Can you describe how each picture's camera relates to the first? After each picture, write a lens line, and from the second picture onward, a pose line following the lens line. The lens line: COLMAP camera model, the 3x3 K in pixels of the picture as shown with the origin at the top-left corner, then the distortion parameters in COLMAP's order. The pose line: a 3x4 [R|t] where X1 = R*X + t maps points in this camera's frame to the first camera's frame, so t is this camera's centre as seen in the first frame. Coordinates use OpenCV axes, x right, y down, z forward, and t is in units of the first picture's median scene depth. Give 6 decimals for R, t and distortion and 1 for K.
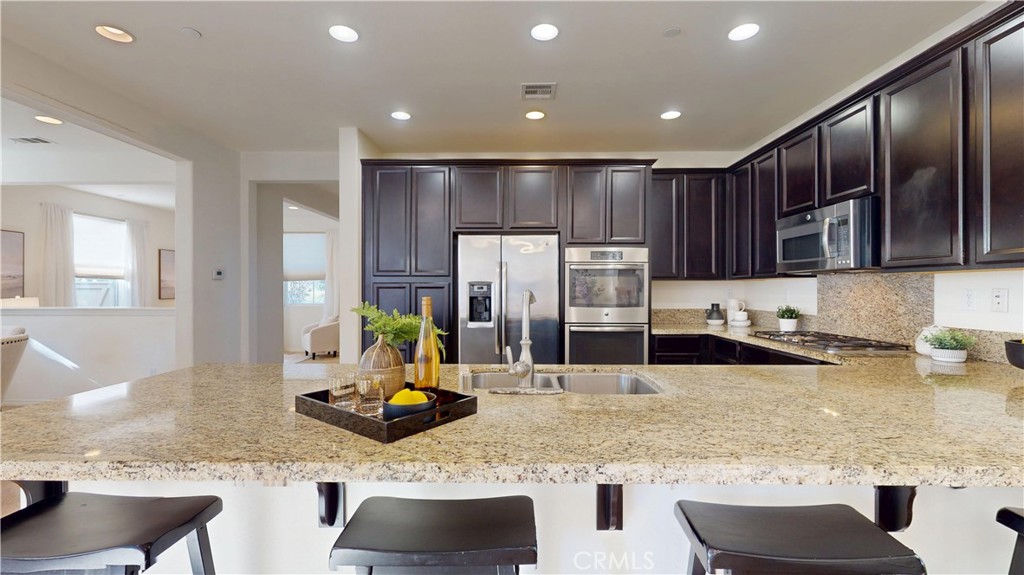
lens RADIAL K [[424.6, 0, 513.9], [0, 424.6, 286.8], [0, 0, 1]] dist [-0.002212, 0.000148]
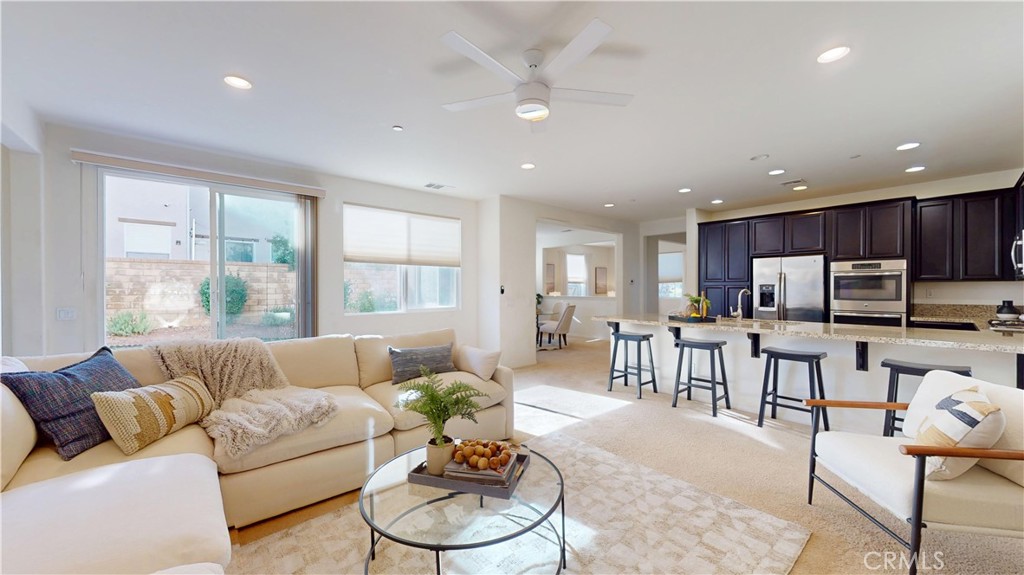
lens RADIAL K [[375.9, 0, 511.5], [0, 375.9, 290.1], [0, 0, 1]] dist [-0.000792, -0.000099]
pose [[0.656985, 0.003311, -0.753896, 0.398603], [0.007017, 0.999920, 0.010506, -0.011827], [0.753871, -0.012192, 0.656910, -0.824180]]
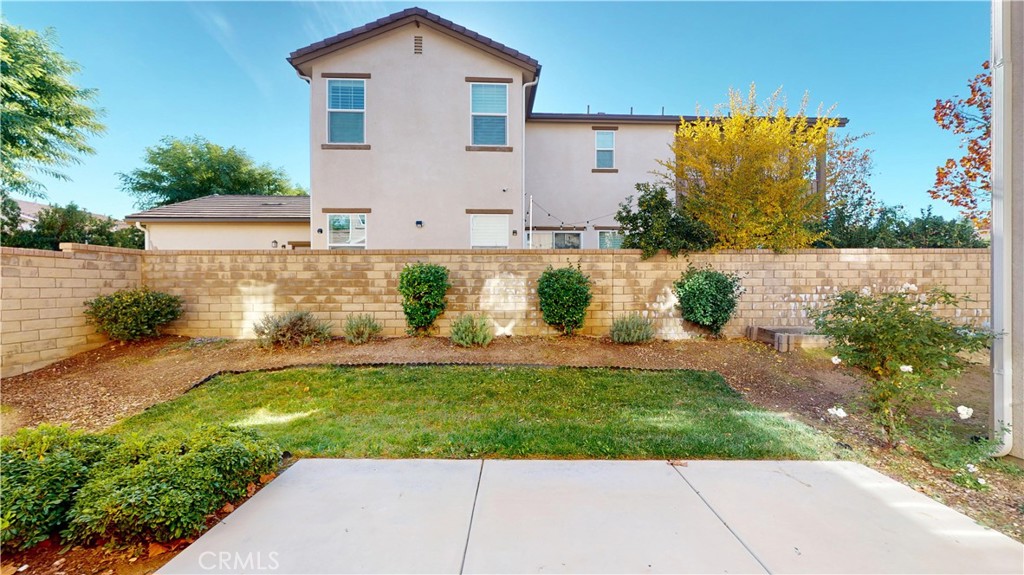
lens RADIAL K [[375.9, 0, 511.6], [0, 375.9, 290.4], [0, 0, 1]] dist [-0.000792, -0.000099]
pose [[-0.005238, 0.007525, -0.999958, -0.958488], [0.011204, 0.999909, 0.007466, -0.006548], [0.999924, -0.011164, -0.005322, -0.865203]]
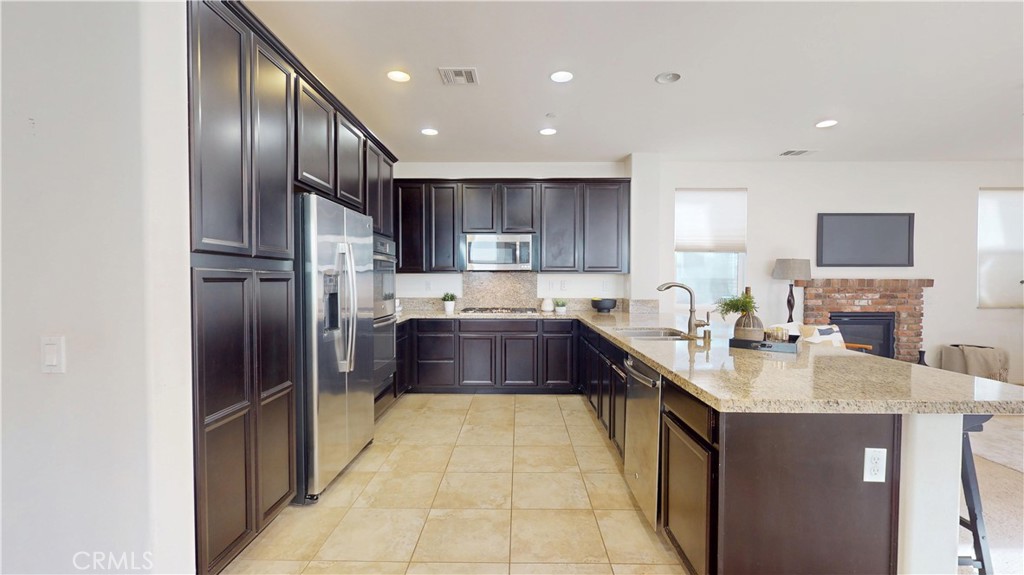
lens RADIAL K [[424.6, 0, 513.3], [0, 424.6, 288.6], [0, 0, 1]] dist [-0.002212, 0.000148]
pose [[-0.001238, -0.020671, 0.999786, -0.743829], [-0.007532, 0.999758, 0.020661, -0.000084], [-0.999971, -0.007505, -0.001393, 0.711443]]
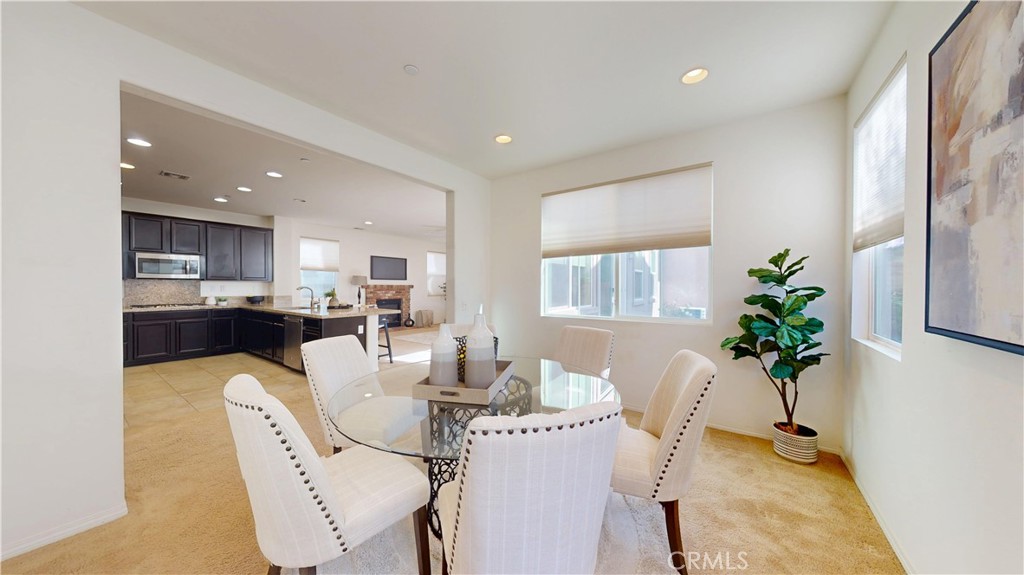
lens RADIAL K [[322.0, 0, 509.6], [0, 322.0, 290.7], [0, 0, 1]] dist [0.000729, 0.000155]
pose [[-0.819787, -0.012866, 0.572524, -1.520569], [-0.008470, 0.999911, 0.010342, -0.000624], [-0.572606, 0.003629, -0.819823, 1.059551]]
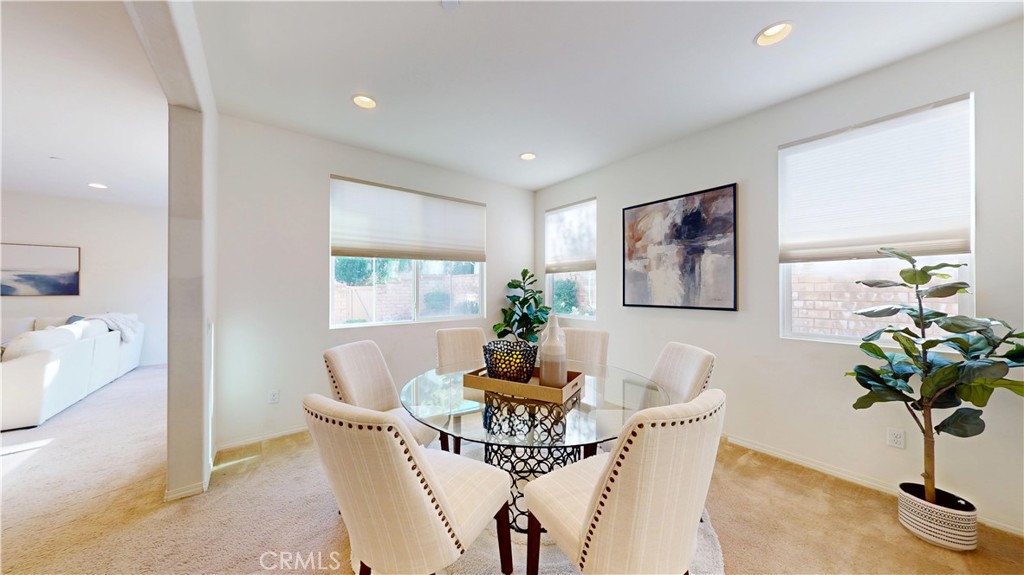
lens RADIAL K [[322.0, 0, 507.4], [0, 322.0, 286.5], [0, 0, 1]] dist [0.000729, 0.000155]
pose [[-0.779309, -0.006415, -0.626607, -0.861487], [0.003228, 0.999893, -0.014250, -0.003390], [0.626632, -0.013128, -0.779205, 1.060636]]
